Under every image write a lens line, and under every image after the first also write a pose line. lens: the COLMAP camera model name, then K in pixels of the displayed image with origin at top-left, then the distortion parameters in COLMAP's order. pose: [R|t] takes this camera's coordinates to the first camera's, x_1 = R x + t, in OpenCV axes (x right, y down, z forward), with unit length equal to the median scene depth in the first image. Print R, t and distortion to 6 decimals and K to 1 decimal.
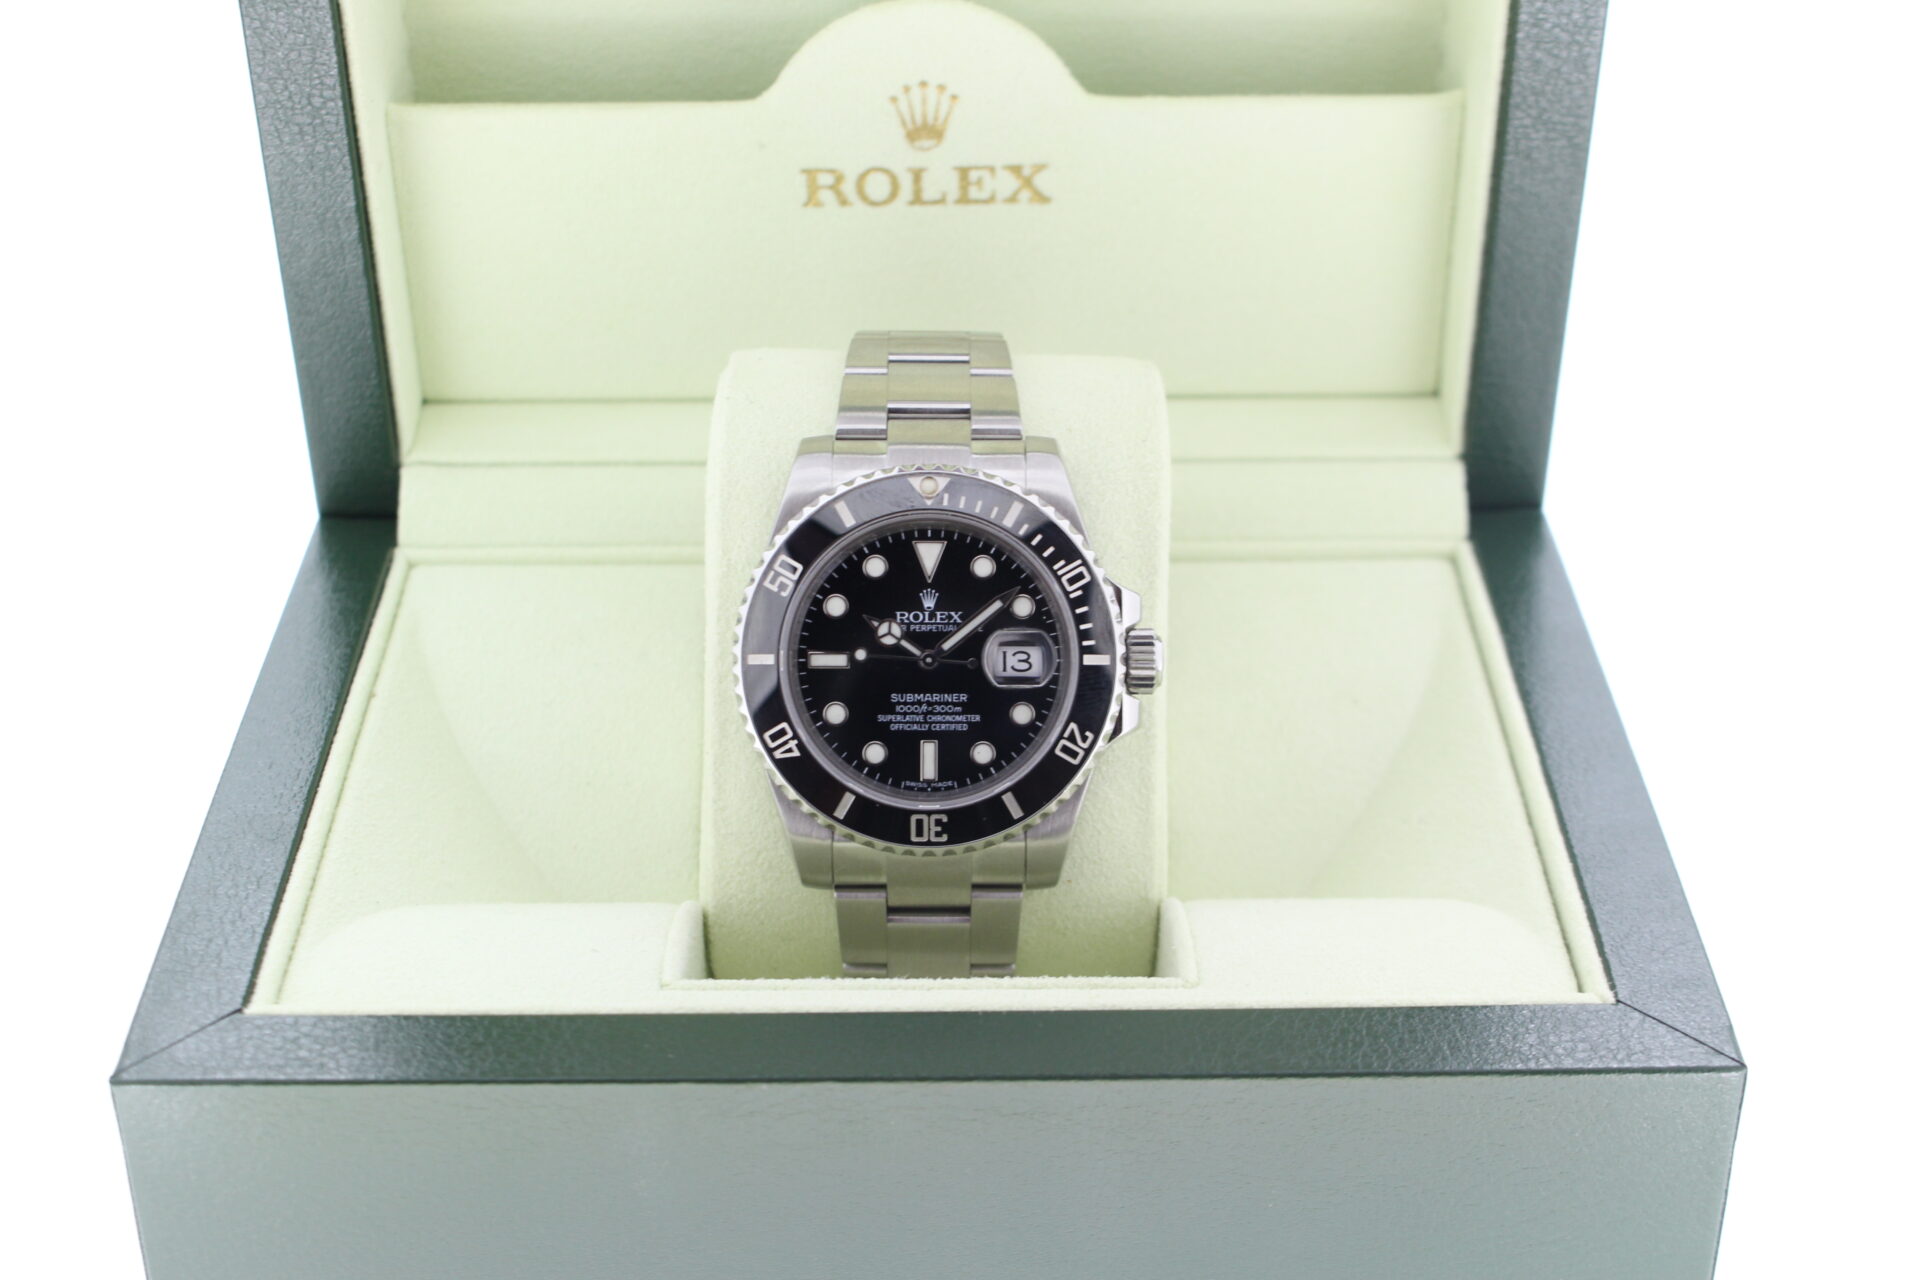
lens RADIAL K [[2616.1, 0, 960.0], [0, 2616.1, 640.0], [0, 0, 1]] dist [-0.005076, 0.004982]
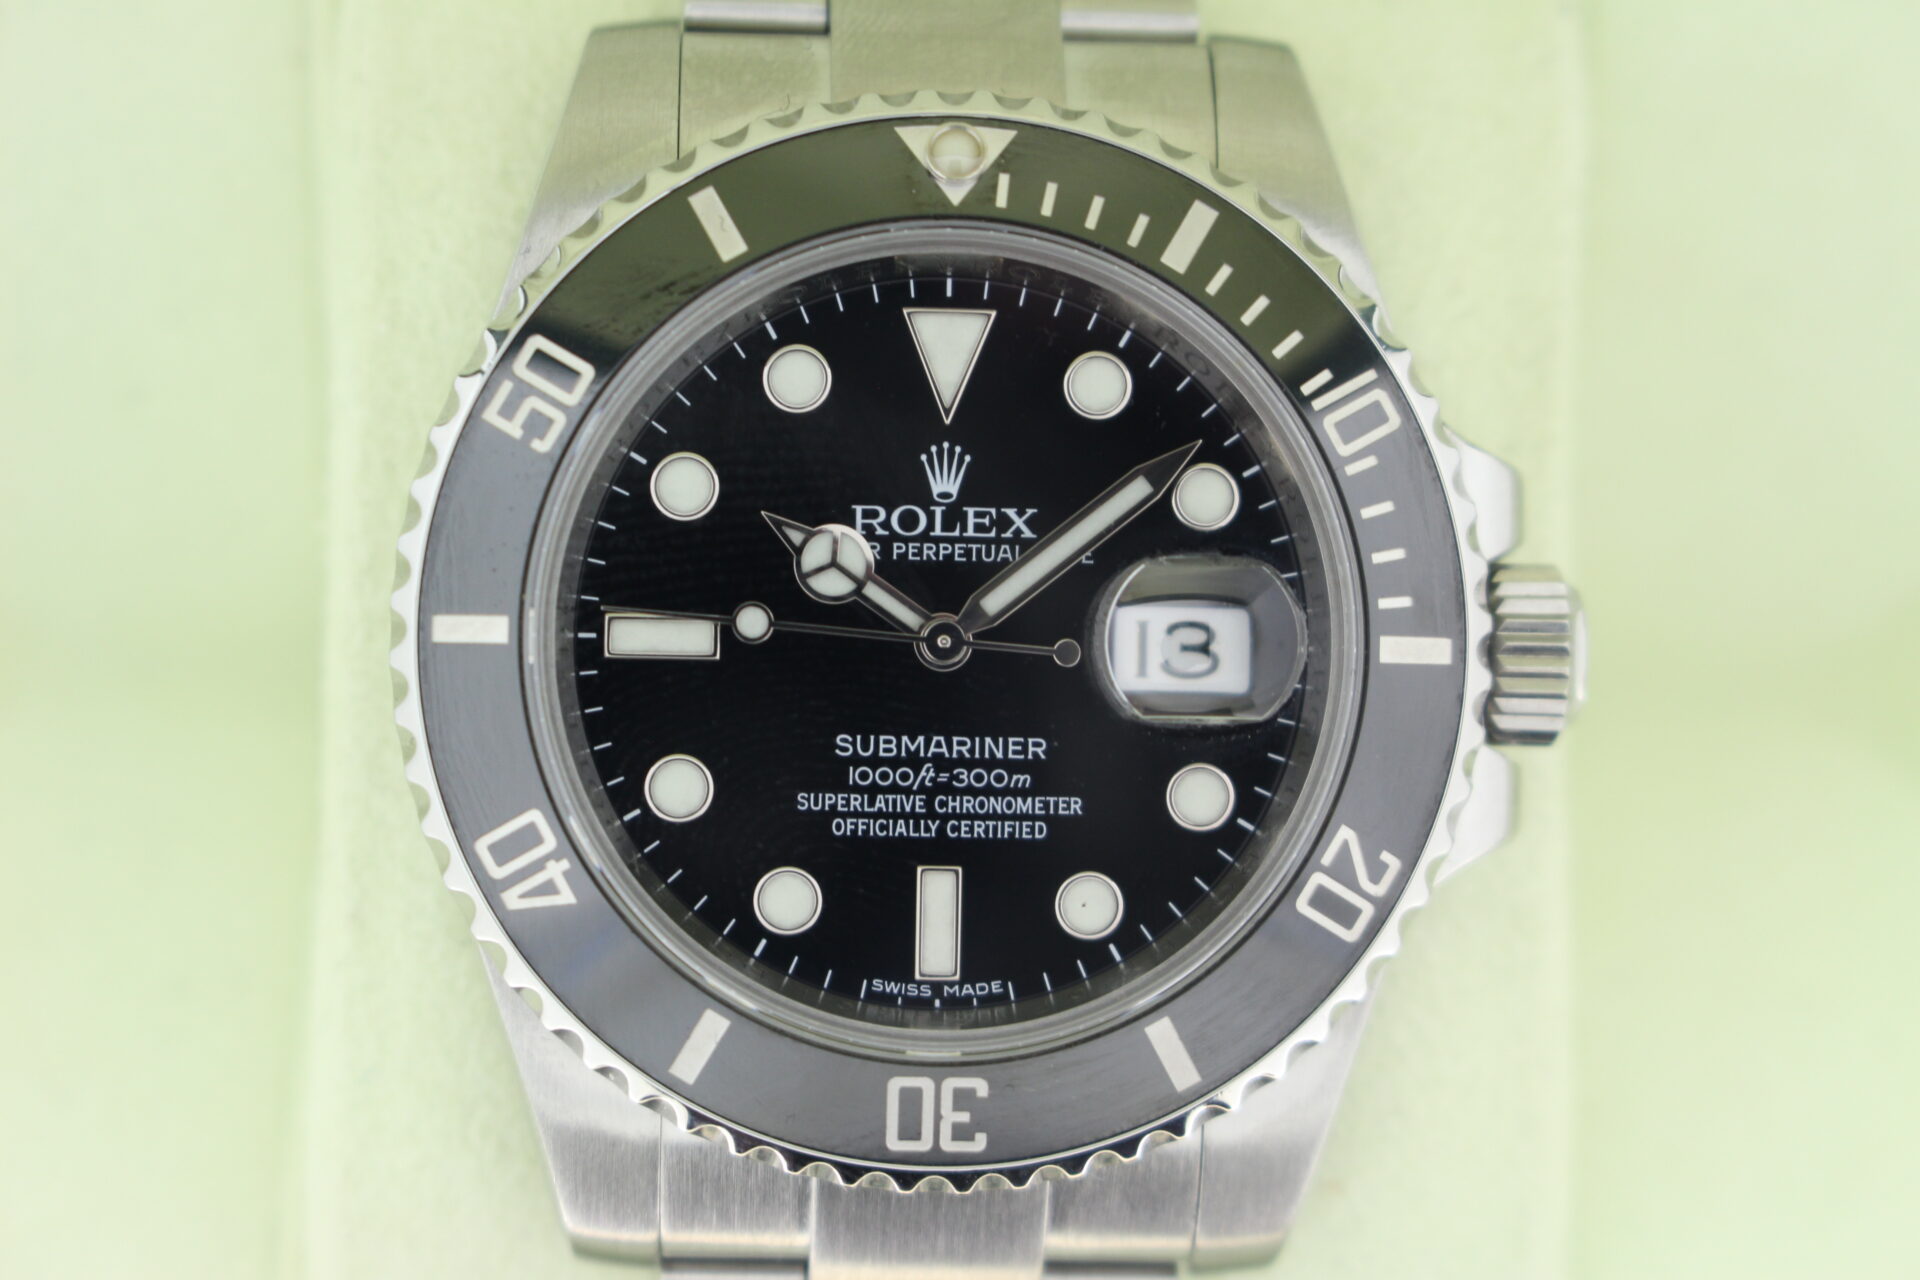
lens RADIAL K [[3989.5, 0, 957.4], [0, 3989.5, 646.2], [0, 0, 1]] dist [-0.064960, -0.114397]
pose [[0.998643, 0.019902, 0.048126, -0.036153], [-0.020313, 0.999761, 0.008056, 0.003892], [-0.047954, -0.009022, 0.998809, 0.456184]]
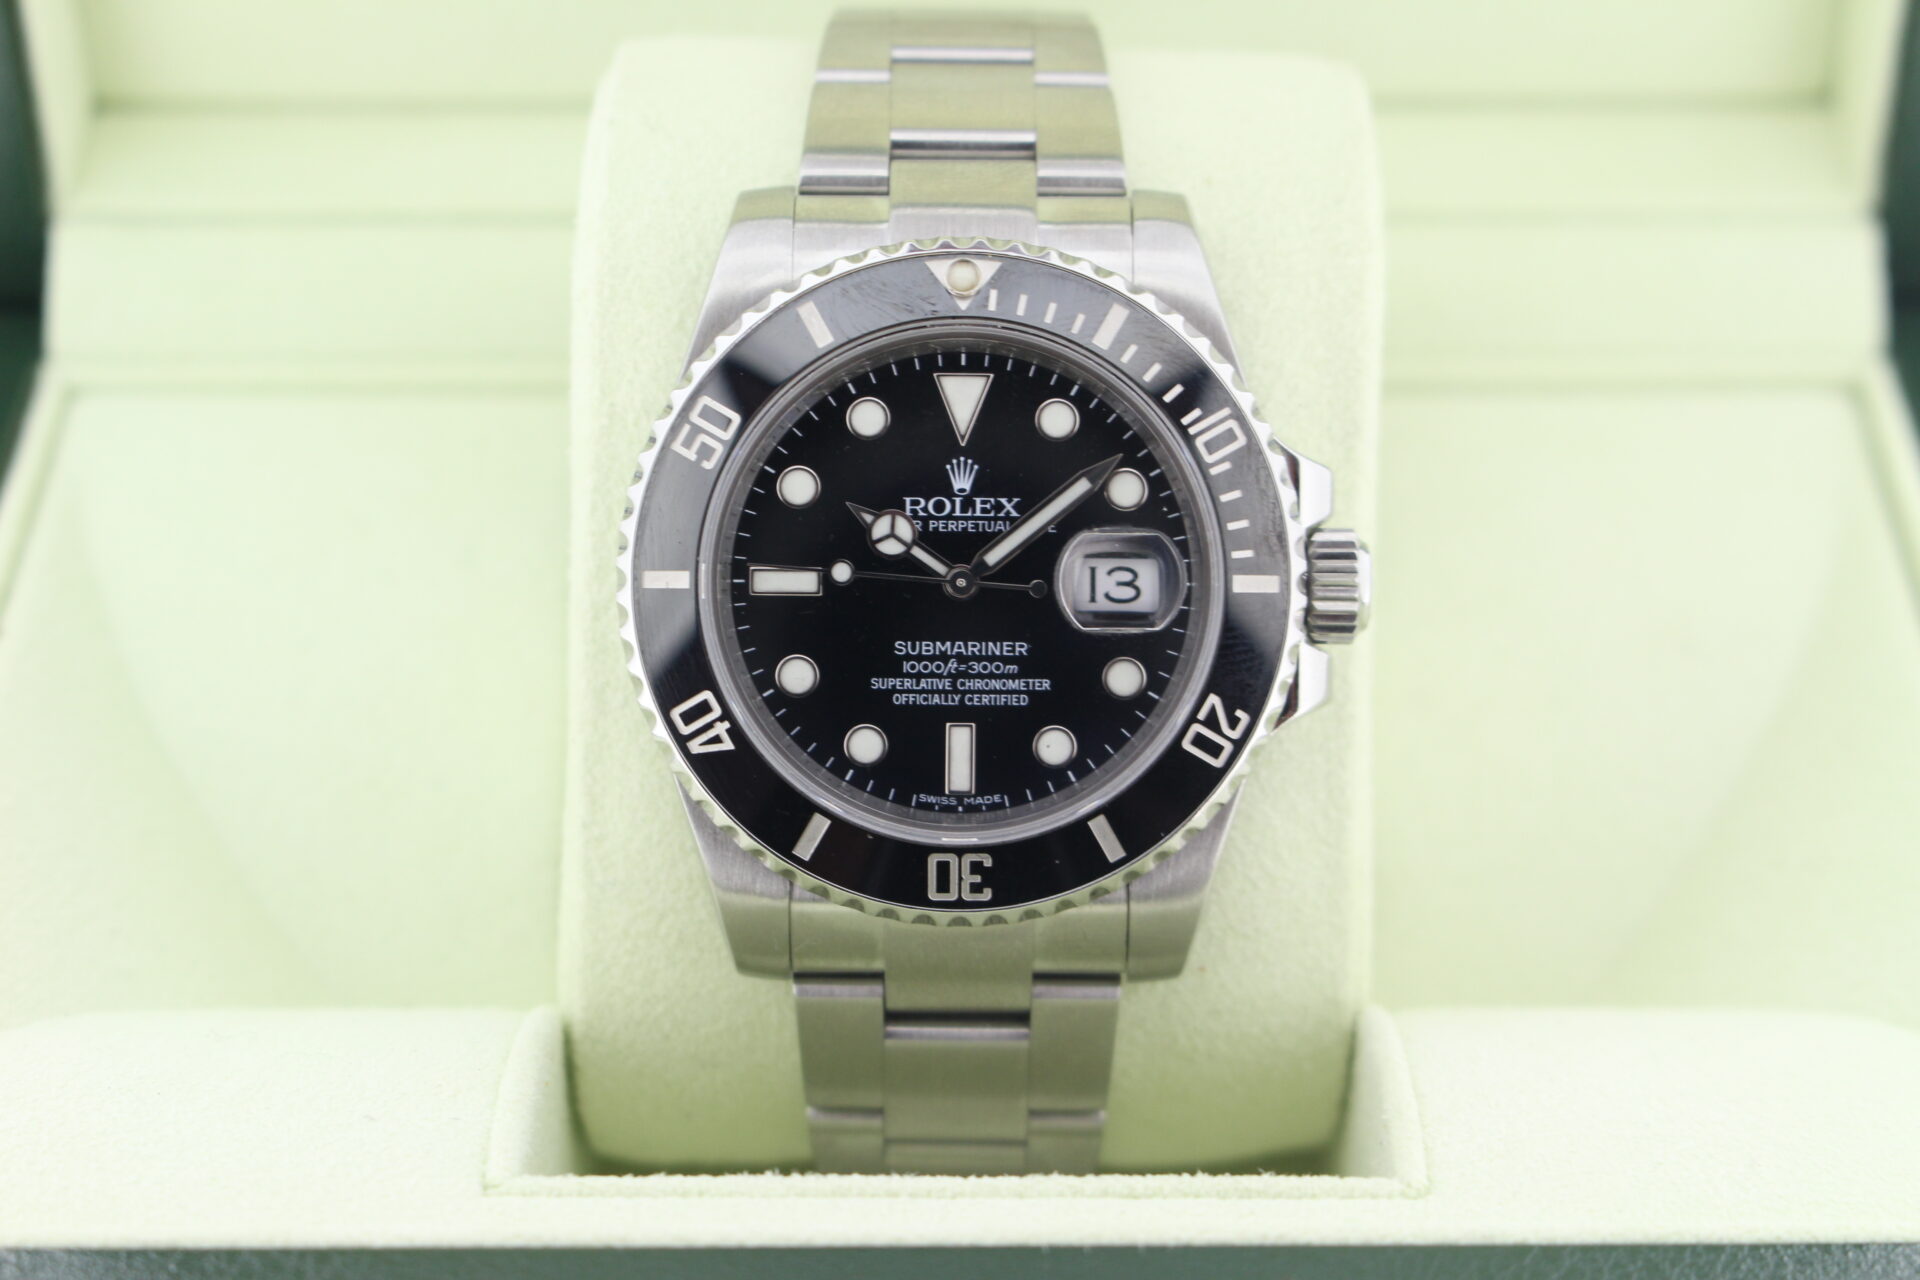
lens RADIAL K [[3989.5, 0, 957.4], [0, 3989.5, 646.2], [0, 0, 1]] dist [-0.064960, -0.114397]
pose [[0.999971, 0.006561, -0.003845, -0.009280], [-0.006444, 0.999538, 0.029689, -0.004205], [0.004038, -0.029663, 0.999552, 0.130994]]
